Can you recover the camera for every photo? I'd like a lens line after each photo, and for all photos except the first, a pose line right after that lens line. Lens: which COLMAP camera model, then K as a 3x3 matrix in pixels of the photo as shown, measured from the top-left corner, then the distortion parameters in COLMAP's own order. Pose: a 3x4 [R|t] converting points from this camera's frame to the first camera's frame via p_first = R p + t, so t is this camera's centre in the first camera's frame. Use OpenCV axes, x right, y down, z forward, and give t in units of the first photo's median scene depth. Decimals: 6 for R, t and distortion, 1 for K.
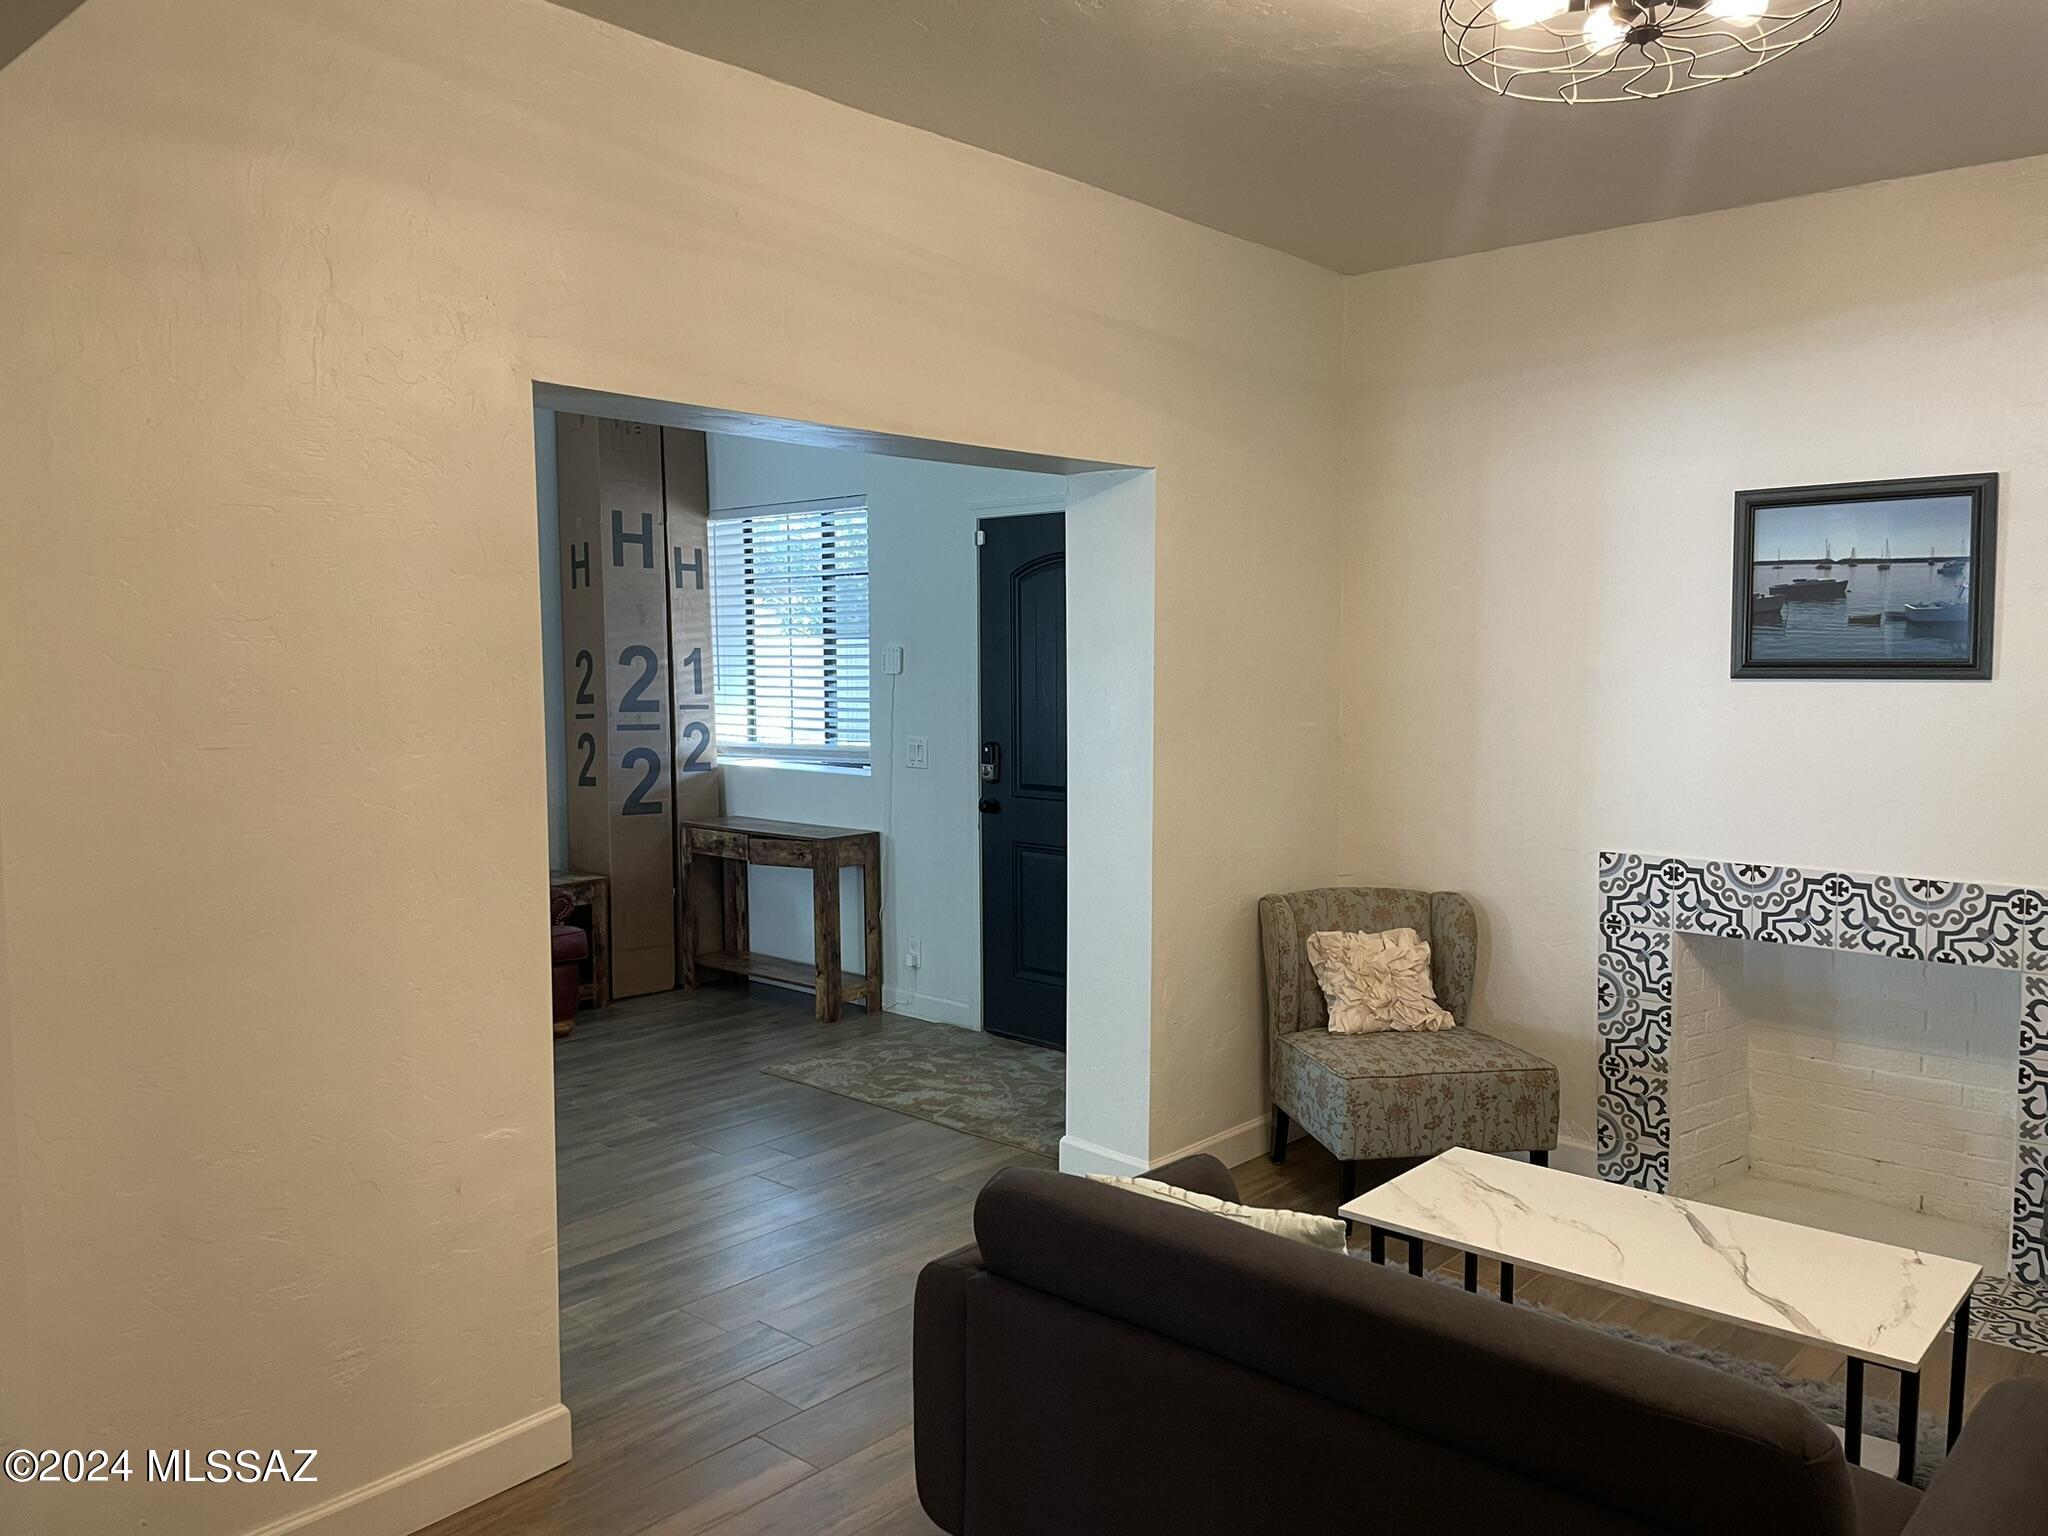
lens RADIAL K [[1539.8, 0, 1039.2], [0, 1539.8, 753.6], [0, 0, 1]] dist [0.095114, -0.116910]
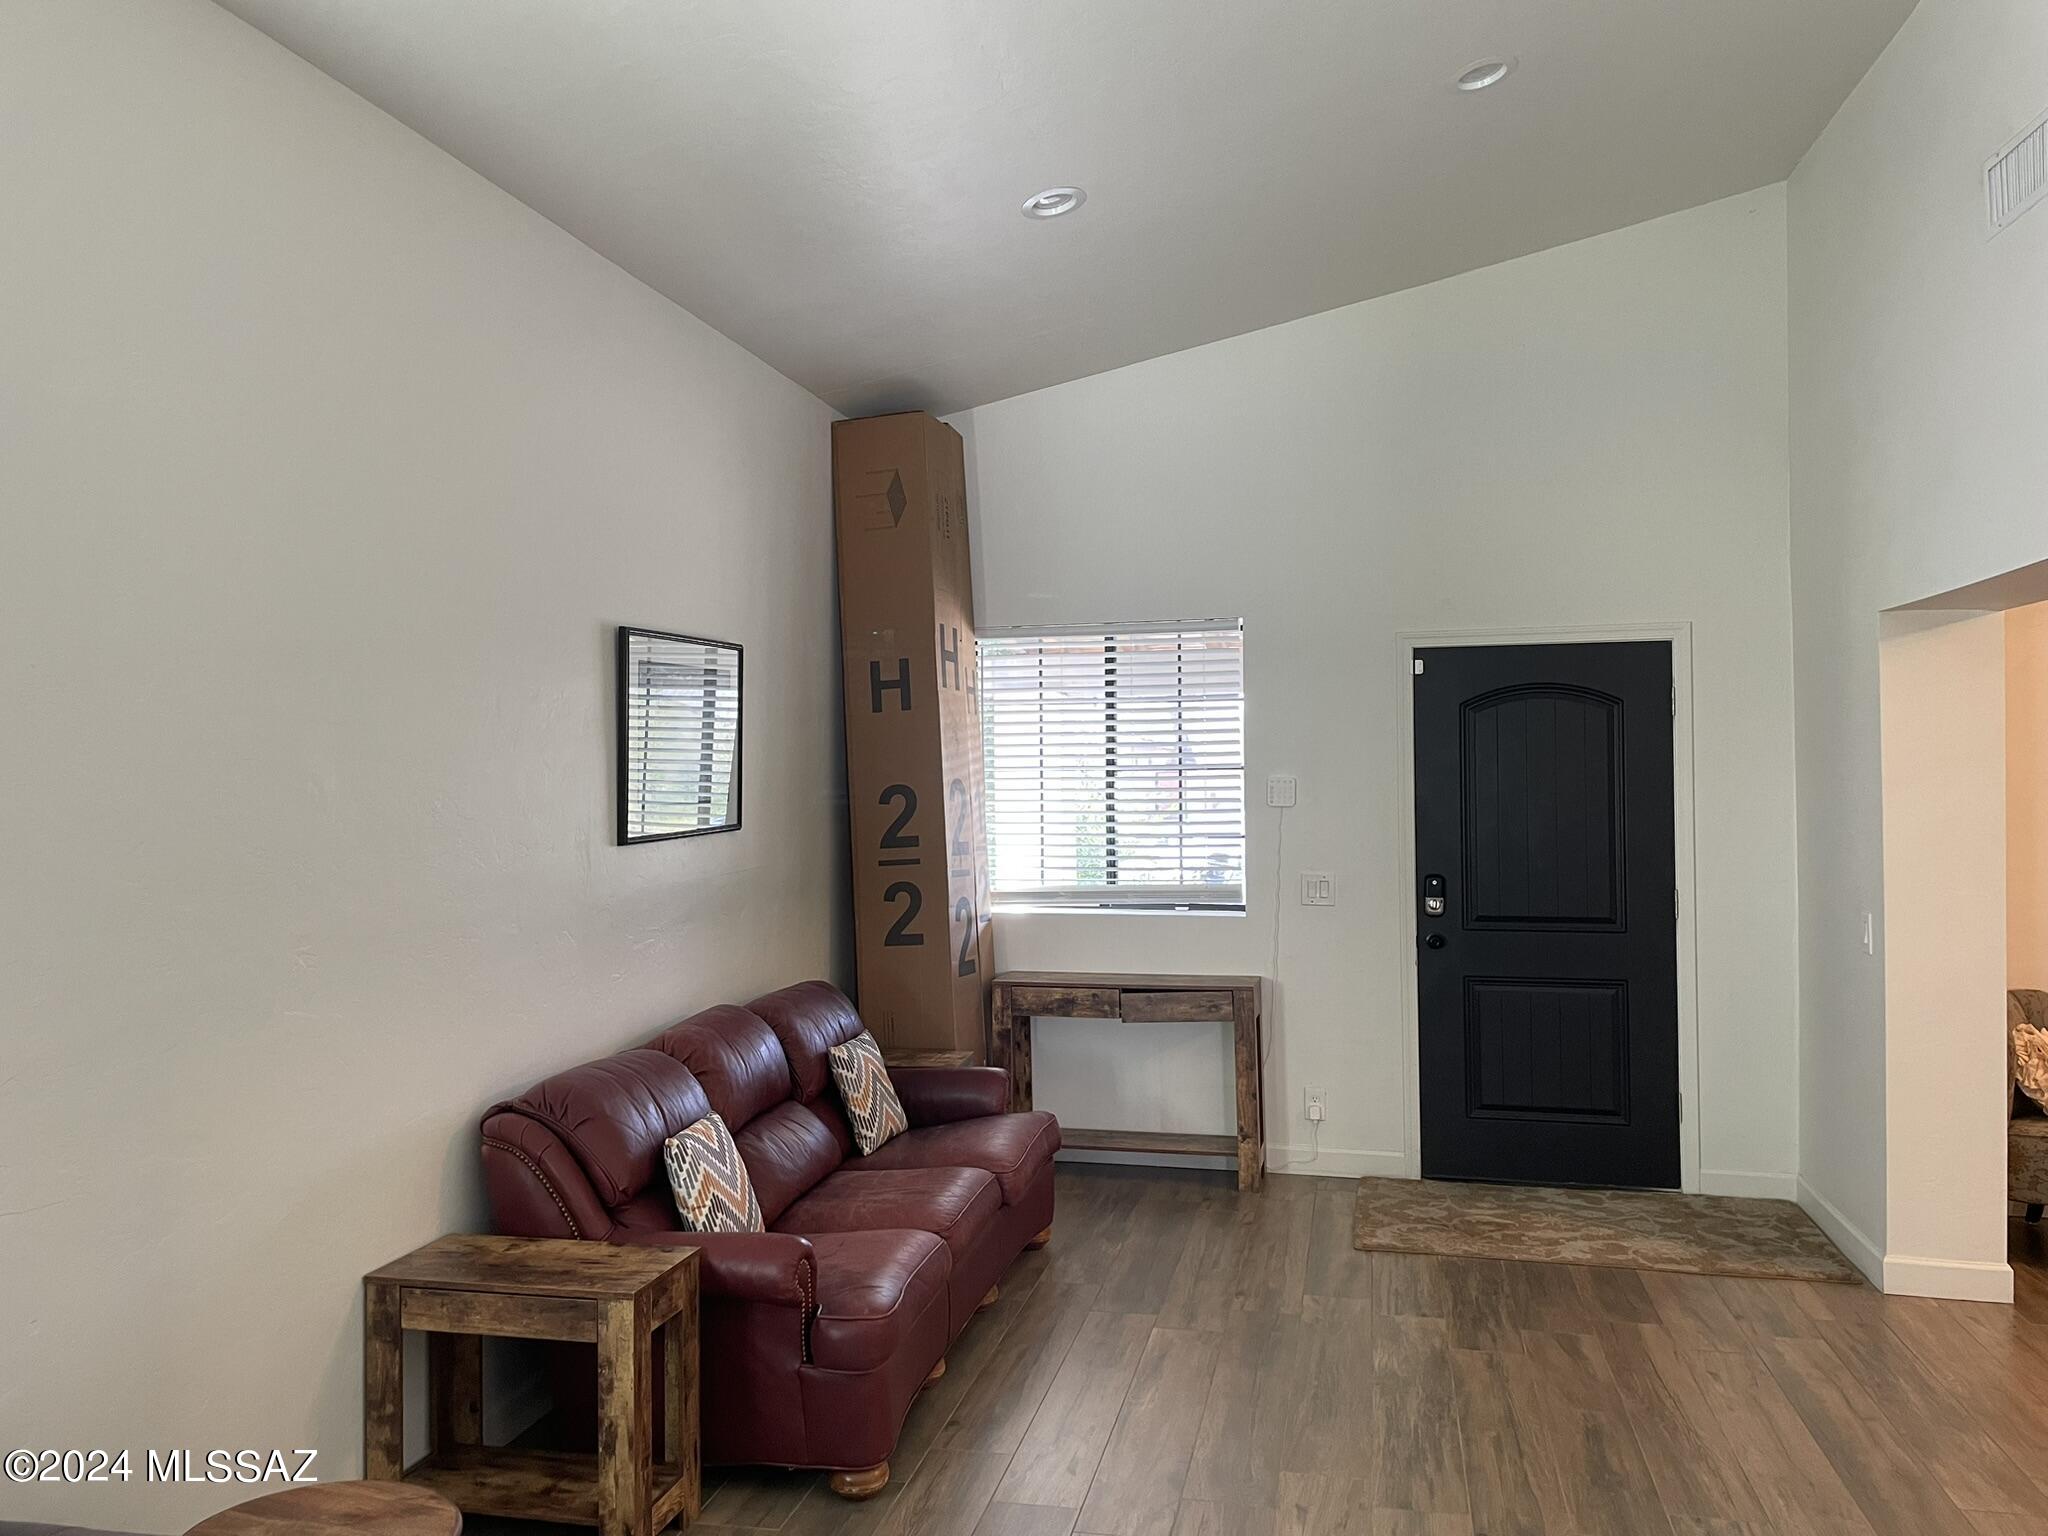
lens RADIAL K [[1539.8, 0, 1020.9], [0, 1539.8, 760.0], [0, 0, 1]] dist [0.095114, -0.116910]
pose [[0.872059, 0.002208, 0.489396, -0.784021], [0.037856, 0.996689, -0.071953, -0.020343], [-0.487935, 0.081274, 0.869088, 0.282900]]
